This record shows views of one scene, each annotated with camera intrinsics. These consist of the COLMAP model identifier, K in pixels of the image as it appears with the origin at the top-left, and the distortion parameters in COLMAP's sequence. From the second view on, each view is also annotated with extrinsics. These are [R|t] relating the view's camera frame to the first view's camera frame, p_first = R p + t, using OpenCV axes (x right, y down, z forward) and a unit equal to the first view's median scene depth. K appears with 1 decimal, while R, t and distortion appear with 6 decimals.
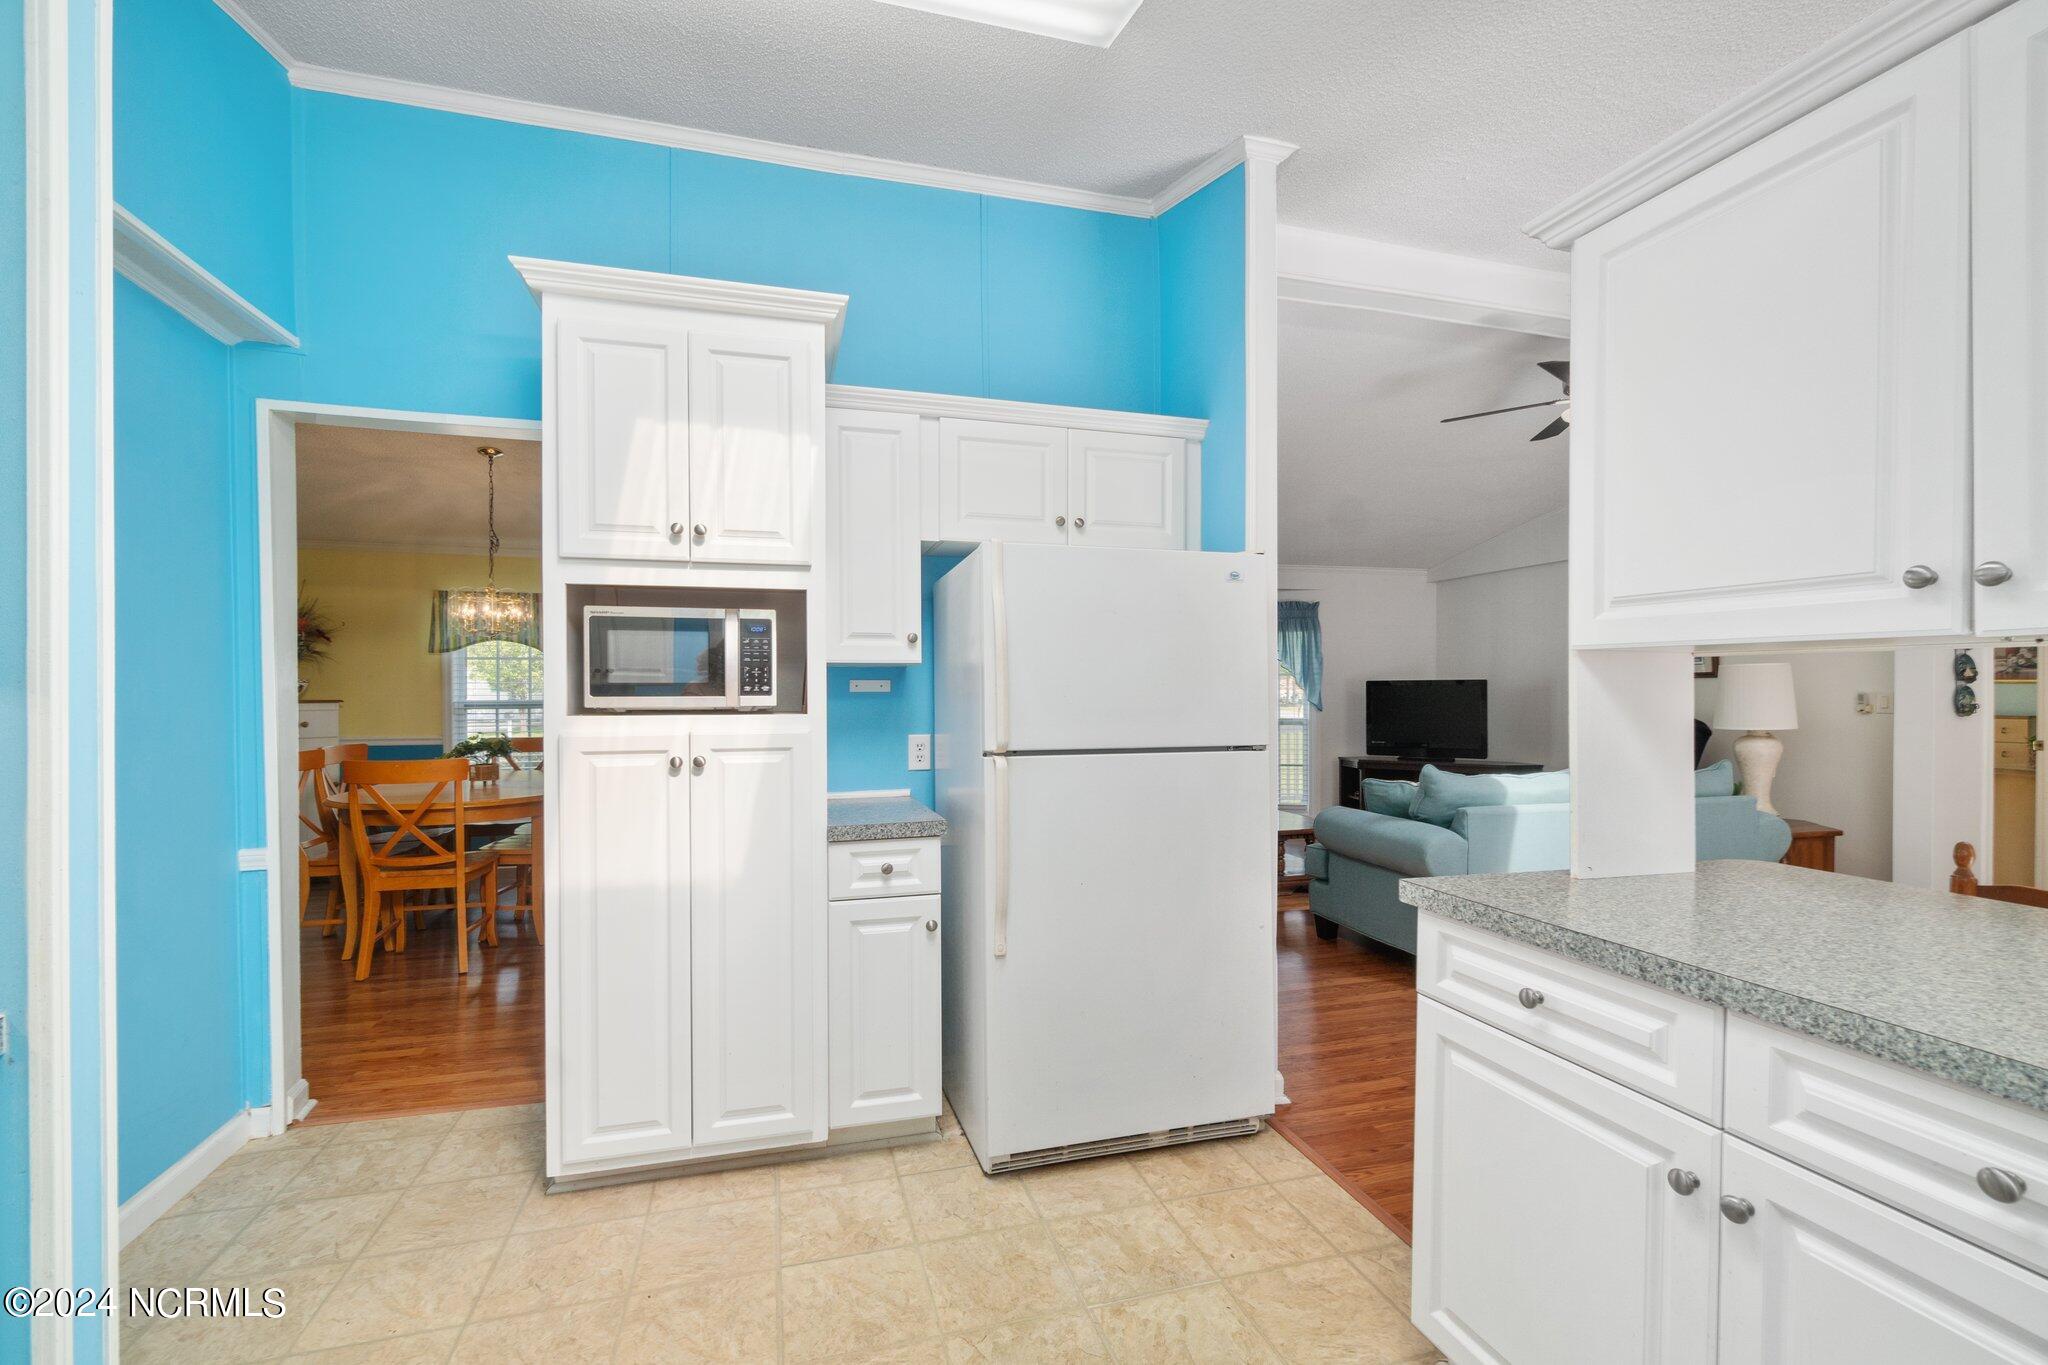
lens RADIAL K [[891.6, 0, 1019.6], [0, 891.6, 695.3], [0, 0, 1]] dist [-0.009917, -0.000058]
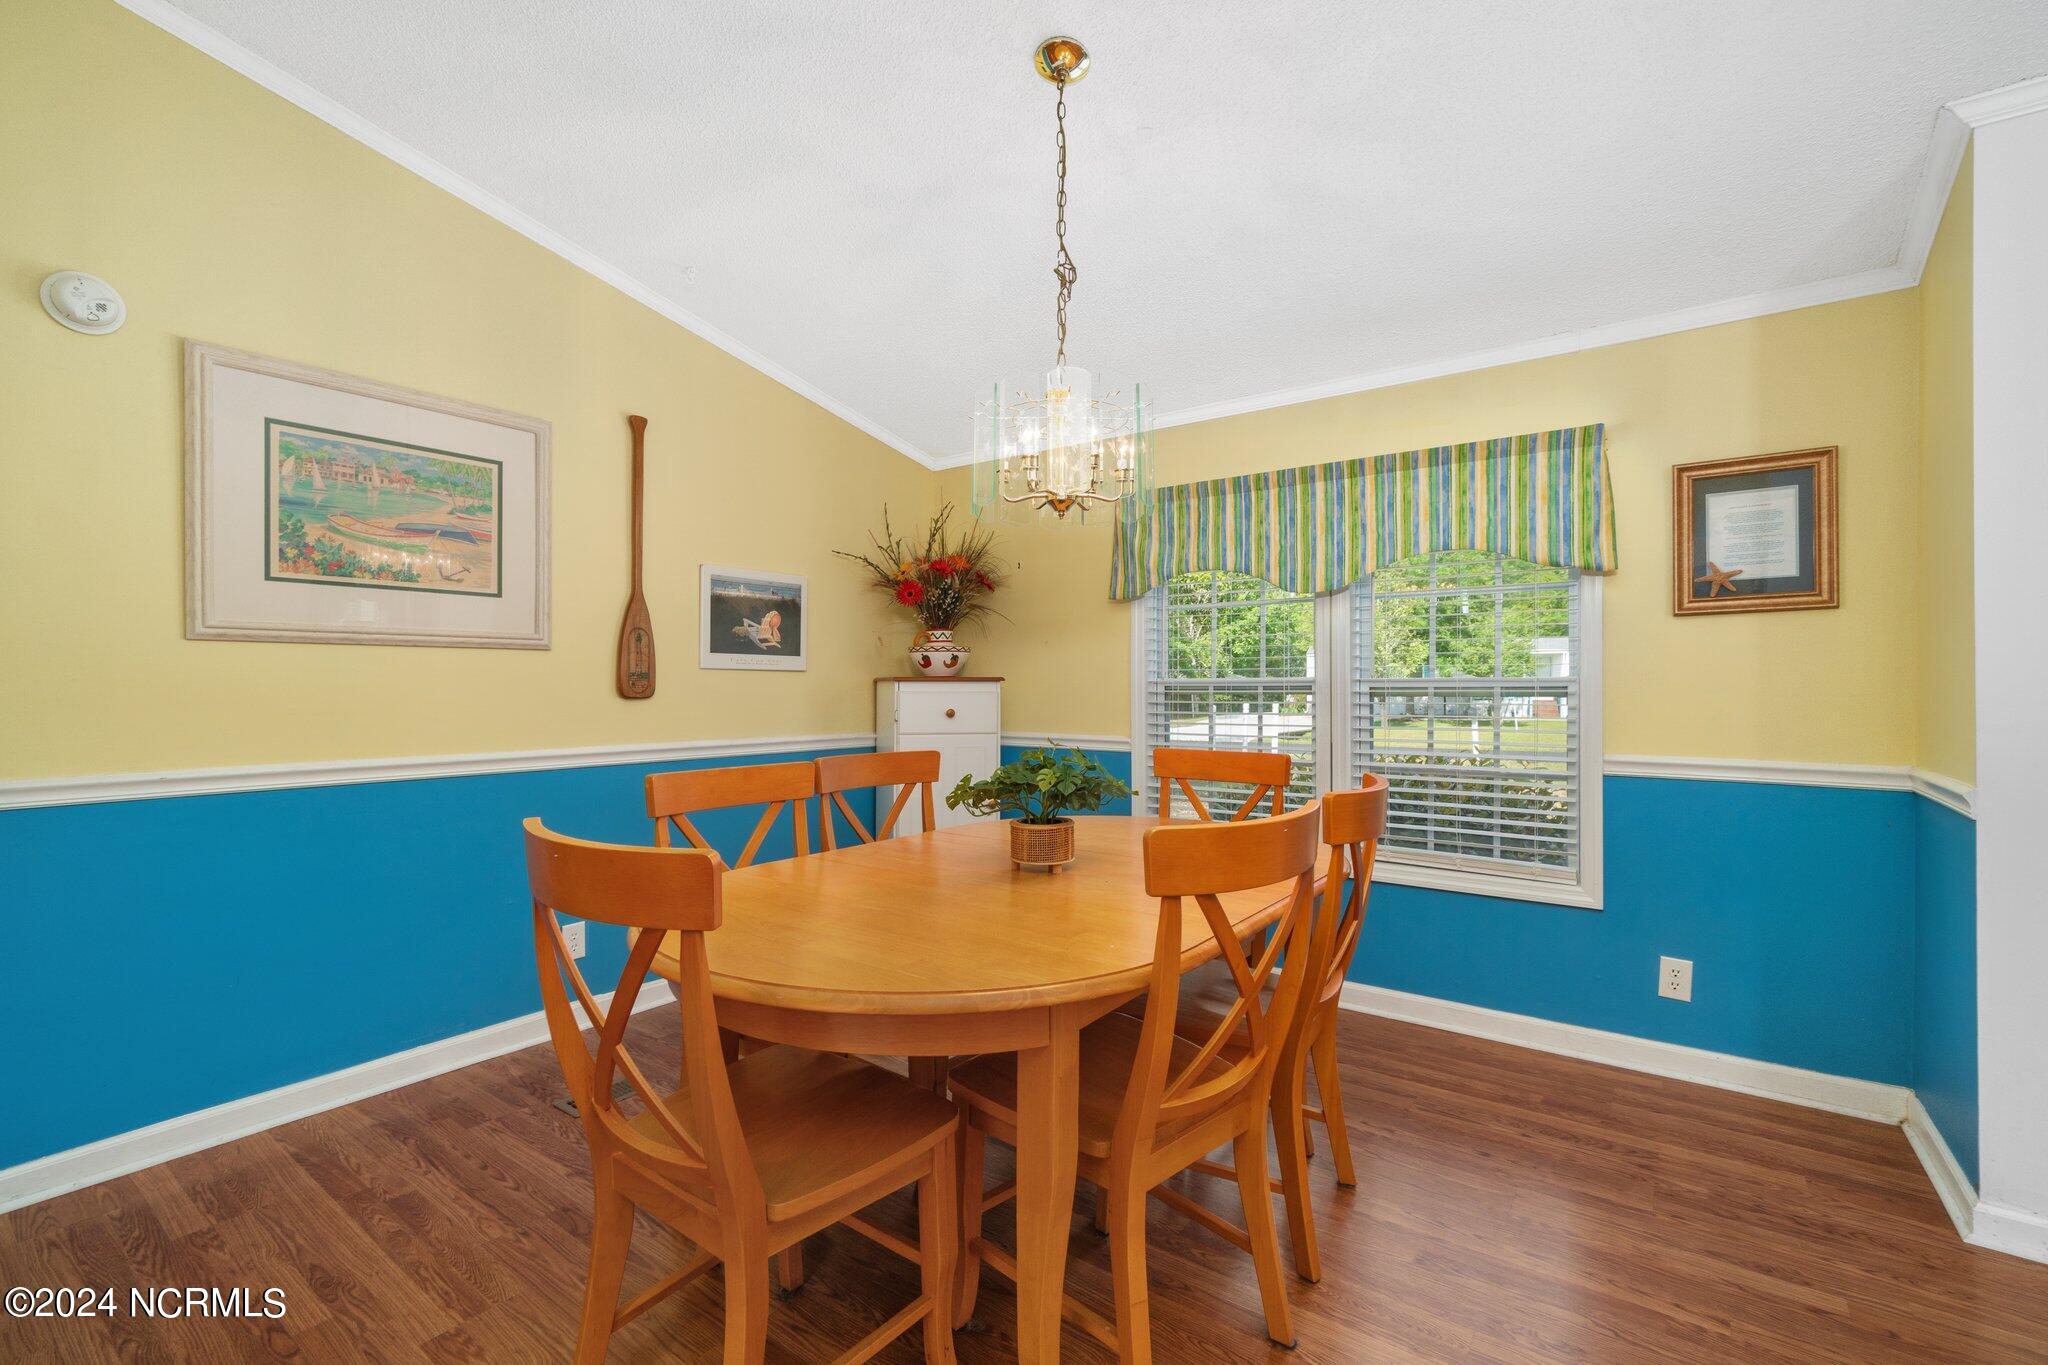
lens RADIAL K [[891.6, 0, 1019.6], [0, 891.6, 695.3], [0, 0, 1]] dist [-0.009917, -0.000058]
pose [[0.613714, 0.007784, -0.789490, -0.193967], [-0.000477, 0.999955, 0.009488, 0.009440], [0.789528, -0.005446, 0.613690, 0.498653]]
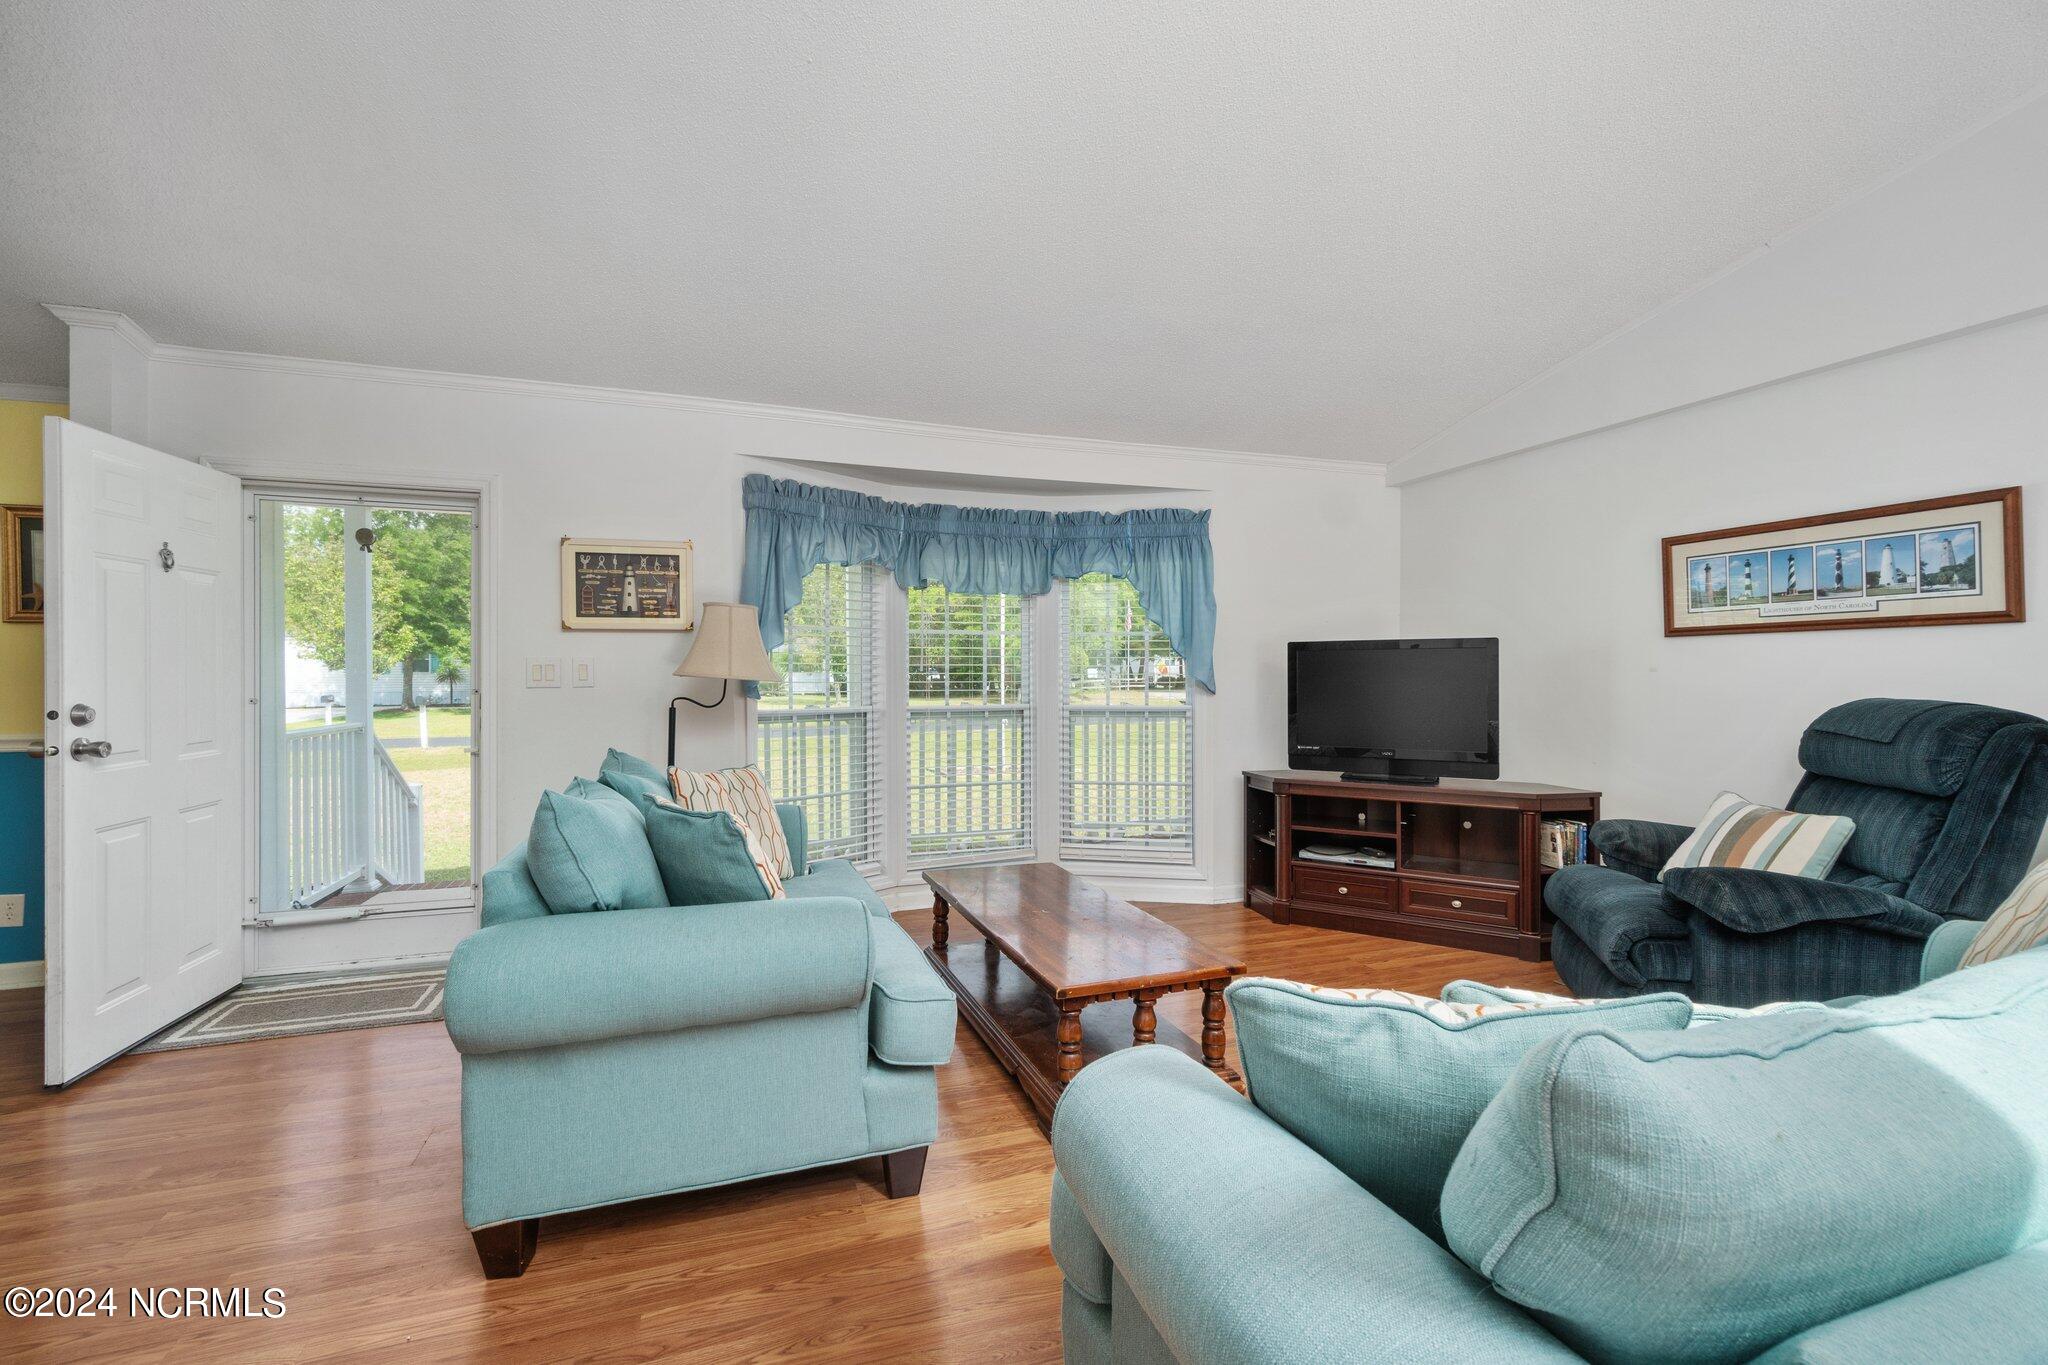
lens RADIAL K [[890.0, 0, 1018.6], [0, 890.0, 678.1], [0, 0, 1]] dist [0.001538, -0.001294]
pose [[0.998235, 0.000518, 0.059383, 0.184693], [-0.000592, 0.999999, 0.001240, 0.007145], [-0.059383, -0.001273, 0.998234, 0.443441]]
